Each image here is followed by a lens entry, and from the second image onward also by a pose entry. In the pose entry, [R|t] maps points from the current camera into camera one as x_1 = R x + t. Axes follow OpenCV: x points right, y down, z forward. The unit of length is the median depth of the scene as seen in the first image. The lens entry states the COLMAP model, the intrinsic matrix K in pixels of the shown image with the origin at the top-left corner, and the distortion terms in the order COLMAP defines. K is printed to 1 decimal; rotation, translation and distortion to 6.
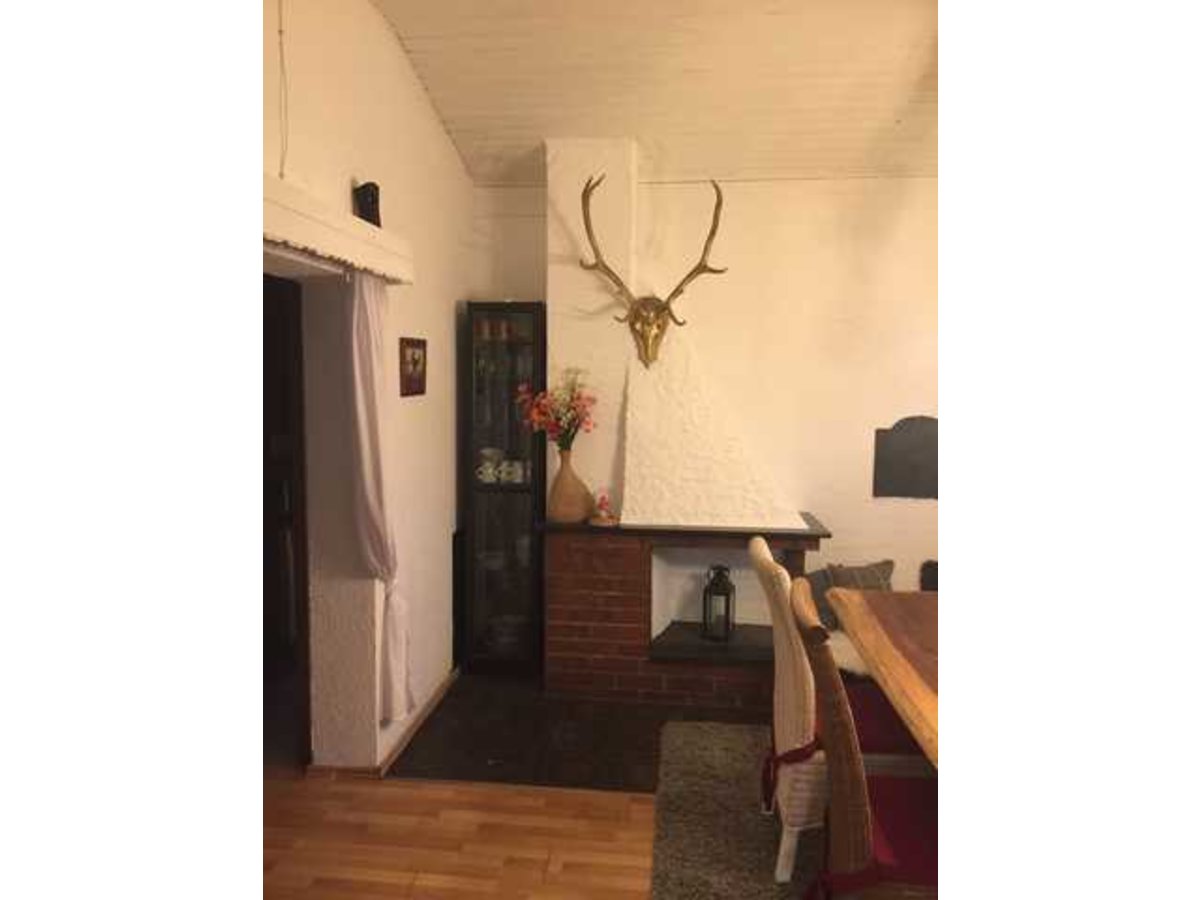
lens RADIAL K [[761.3, 0, 602.1], [0, 761.3, 440.3], [0, 0, 1]] dist [0.004533, -0.000028]
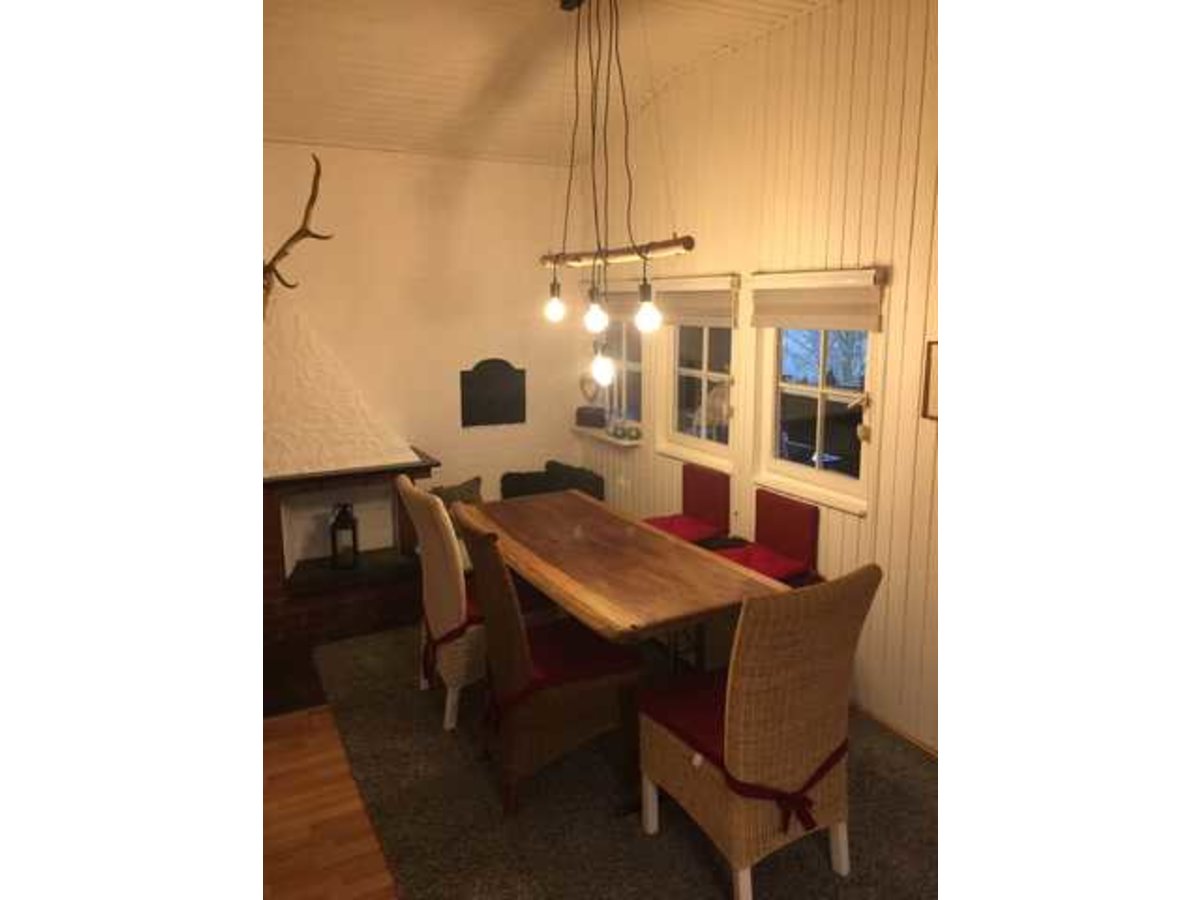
lens RADIAL K [[761.3, 0, 602.1], [0, 761.3, 440.3], [0, 0, 1]] dist [0.004533, -0.000028]
pose [[0.825250, -0.110609, 0.553830, -0.148666], [0.054771, 0.991686, 0.116444, -0.038260], [-0.562105, -0.065762, 0.824447, -0.136180]]
